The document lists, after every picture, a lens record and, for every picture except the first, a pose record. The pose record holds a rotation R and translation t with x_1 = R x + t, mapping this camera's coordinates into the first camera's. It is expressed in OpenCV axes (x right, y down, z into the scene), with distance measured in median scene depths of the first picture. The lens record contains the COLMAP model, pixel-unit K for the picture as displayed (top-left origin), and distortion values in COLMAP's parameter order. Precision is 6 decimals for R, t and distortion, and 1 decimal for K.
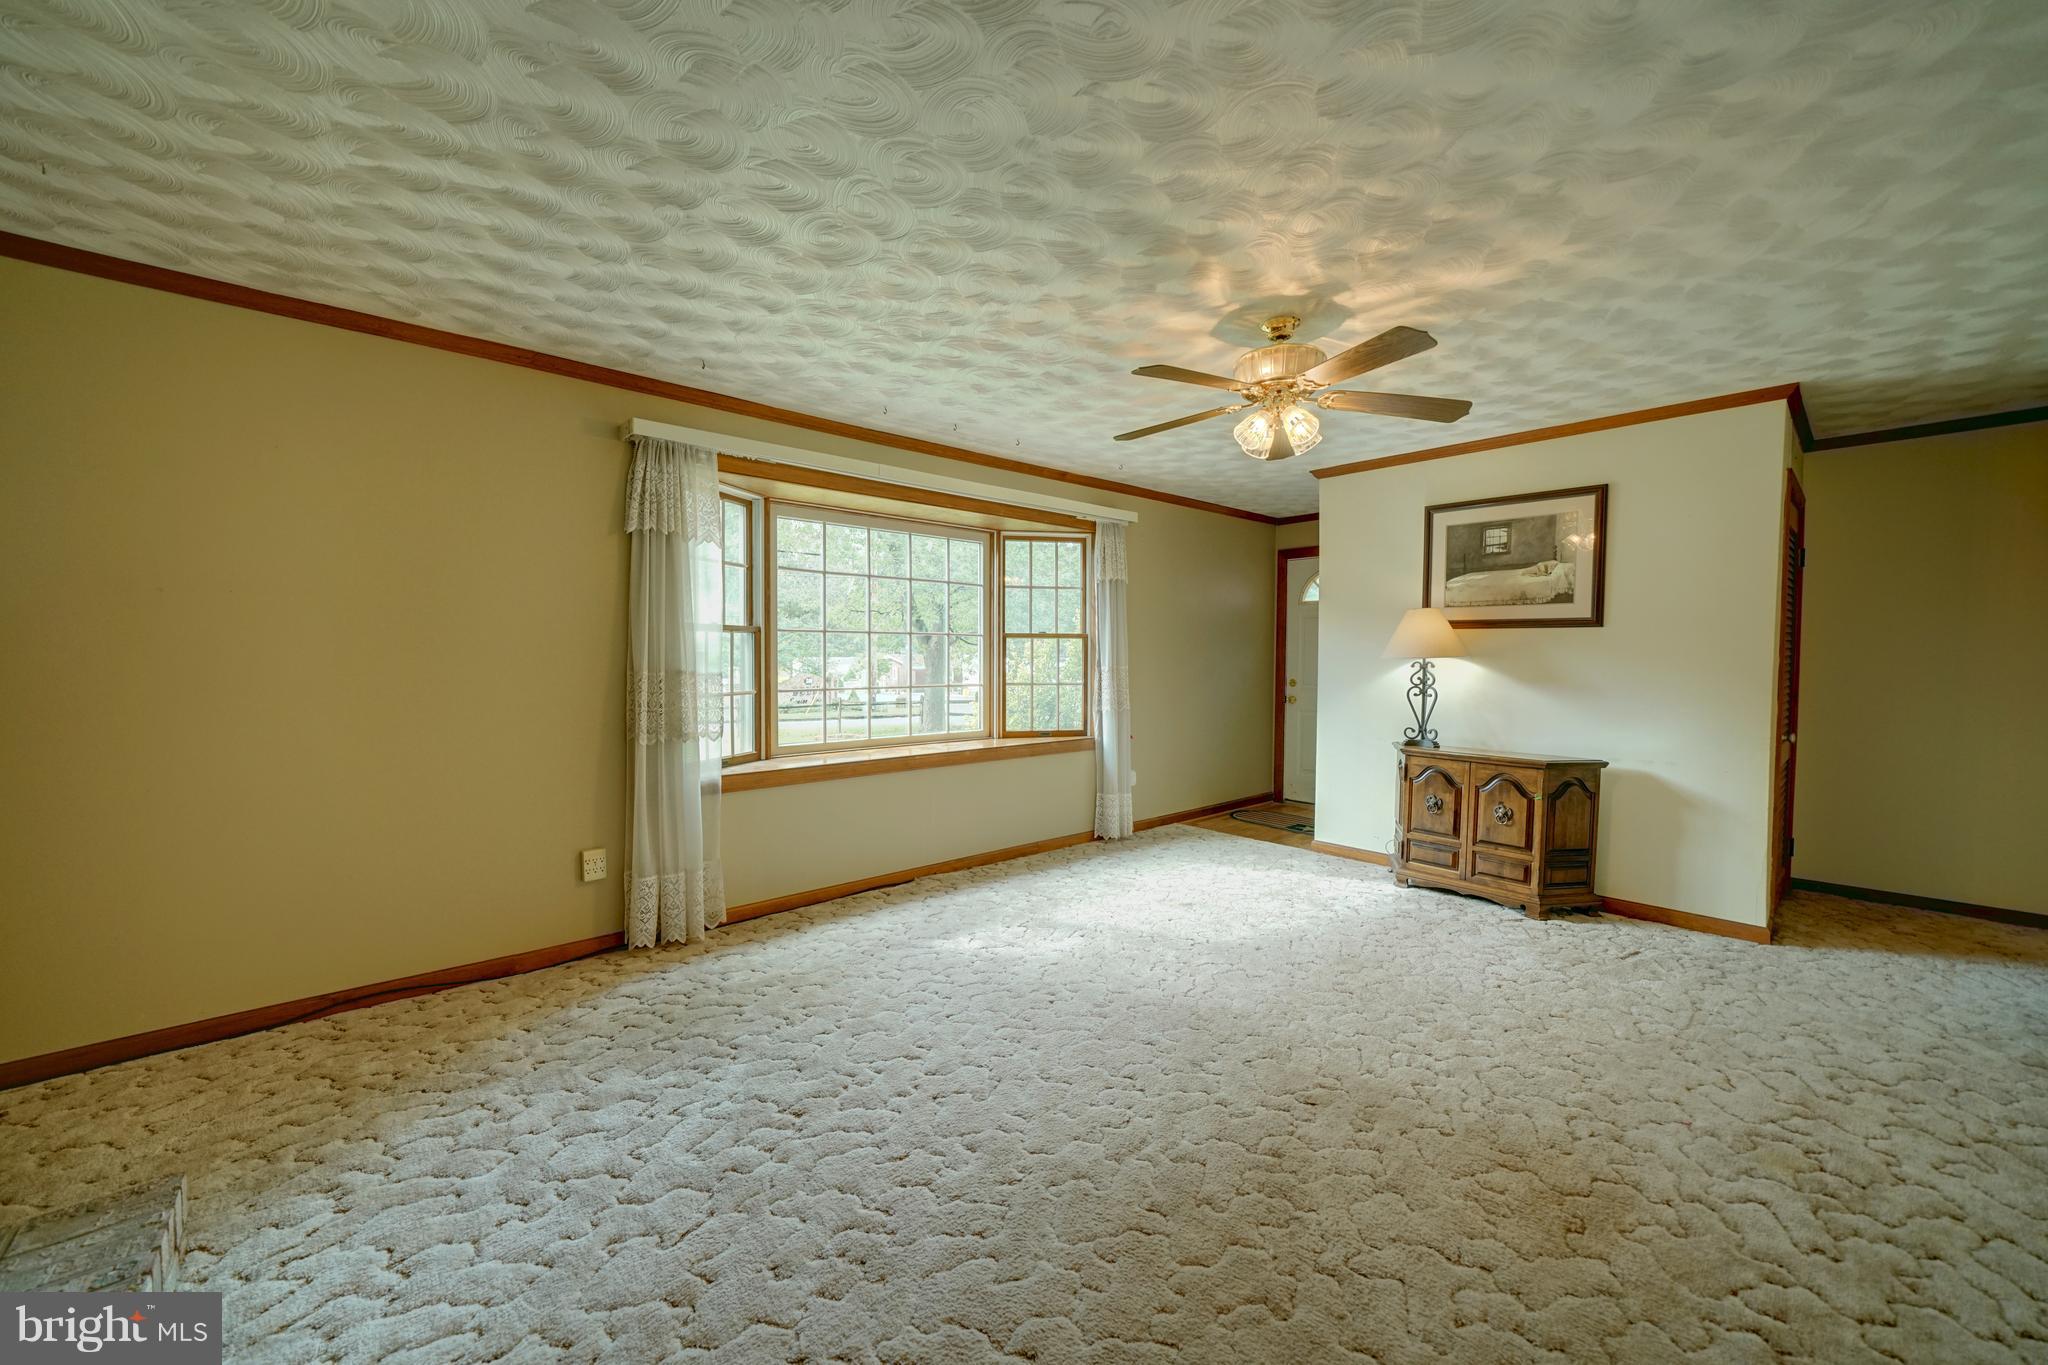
lens RADIAL K [[774.5, 0, 1012.6], [0, 774.5, 680.2], [0, 0, 1]] dist [-0.015970, 0.000772]
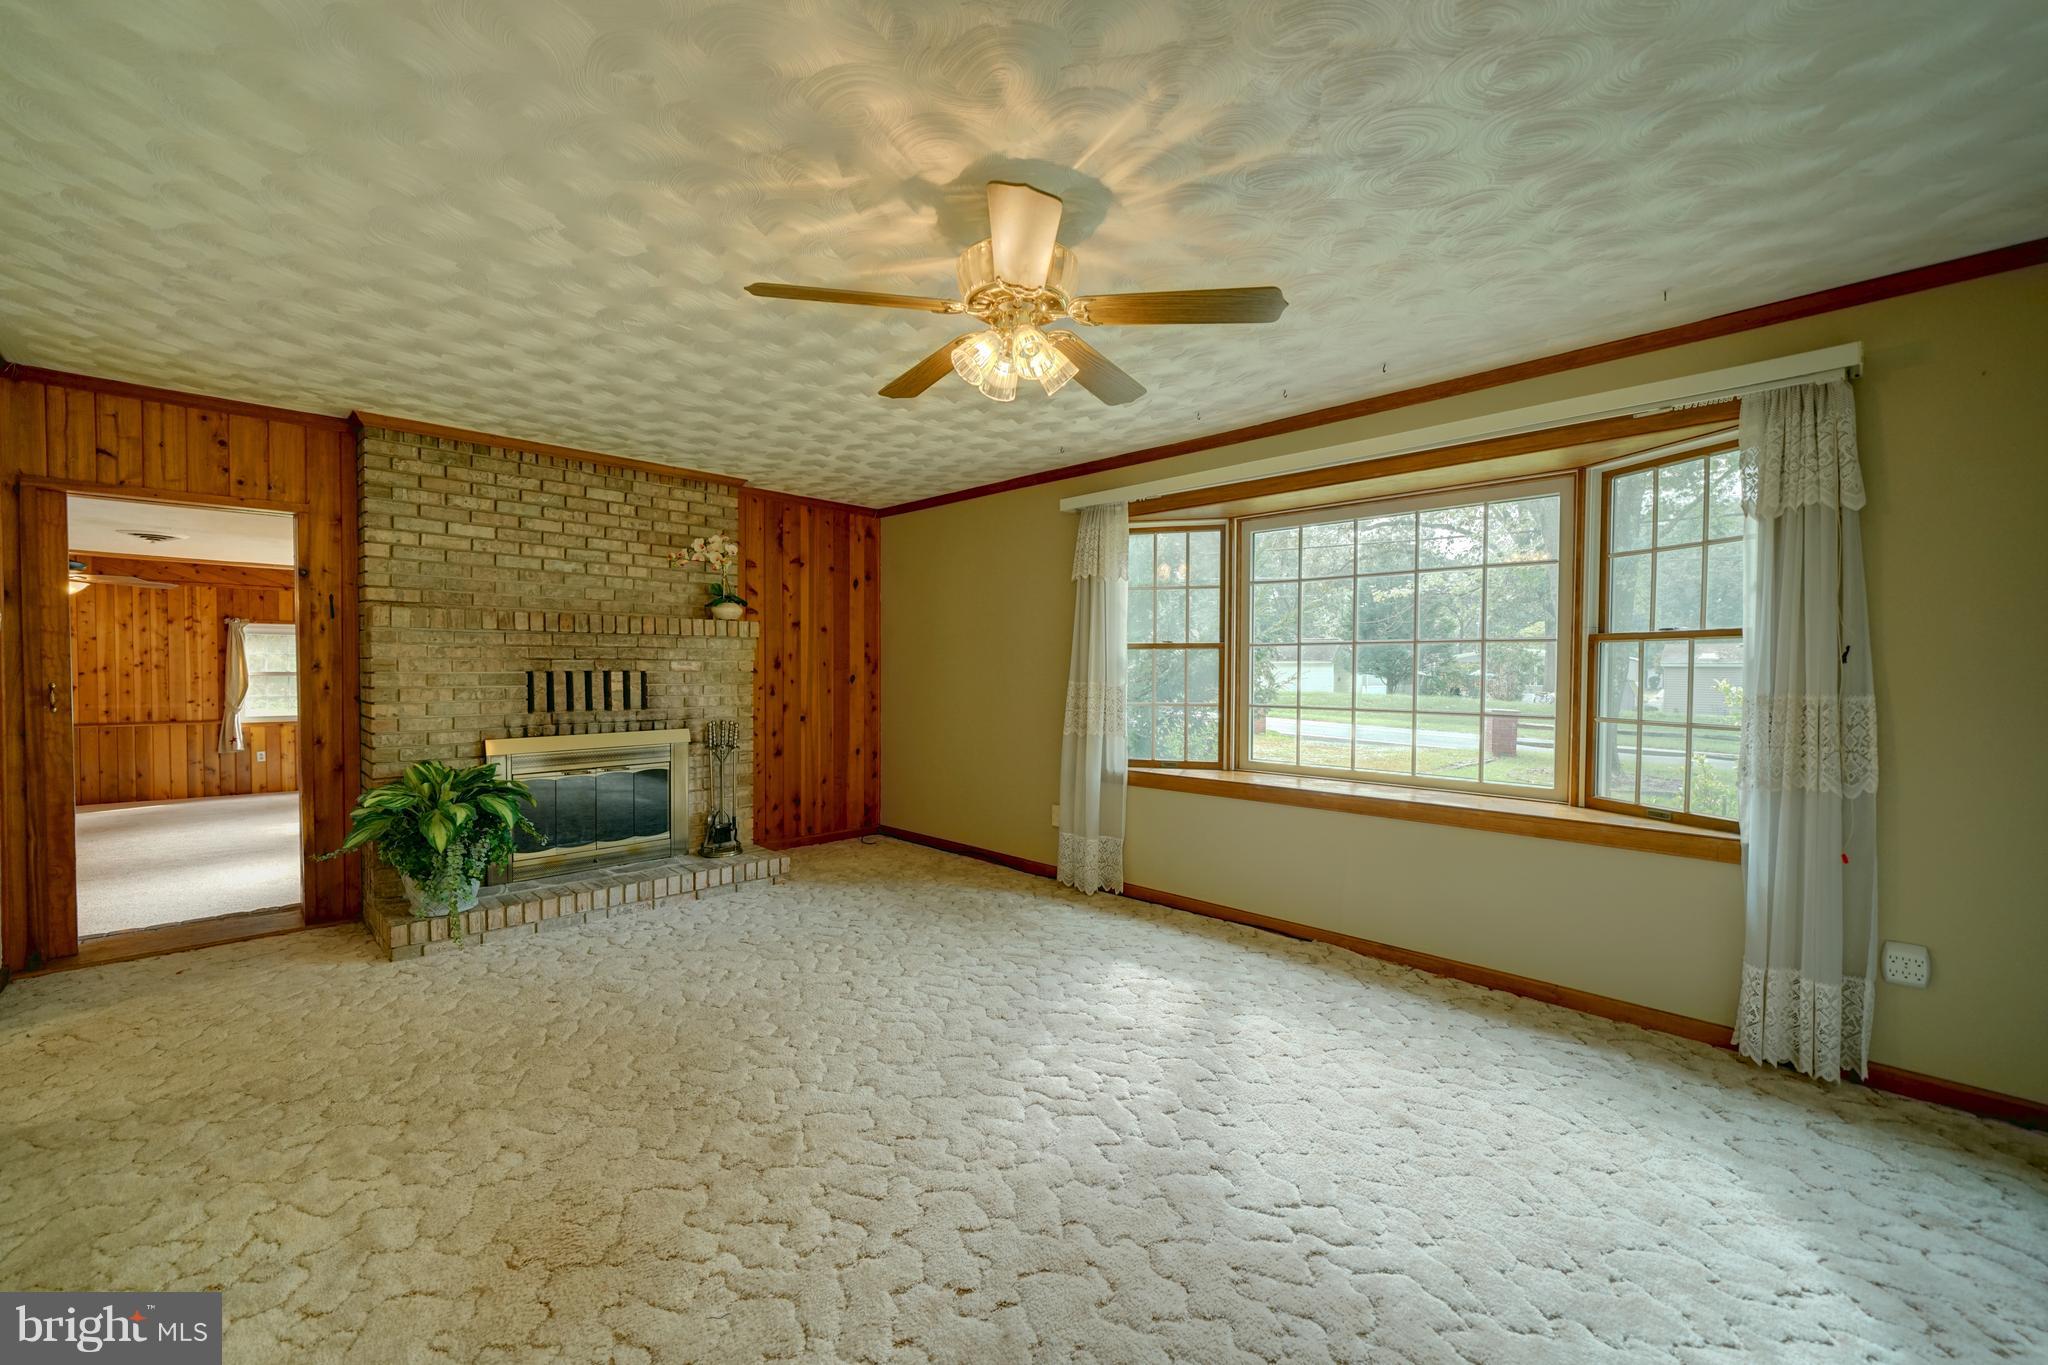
lens RADIAL K [[817.1, 0, 1024.0], [0, 817.1, 682.5], [0, 0, 1]] dist [0.000091, -0.000014]
pose [[0.058183, 0.014661, -0.998198, 0.740794], [-0.034562, 0.999322, 0.012663, -0.019772], [0.997707, 0.033763, 0.058650, 0.642504]]
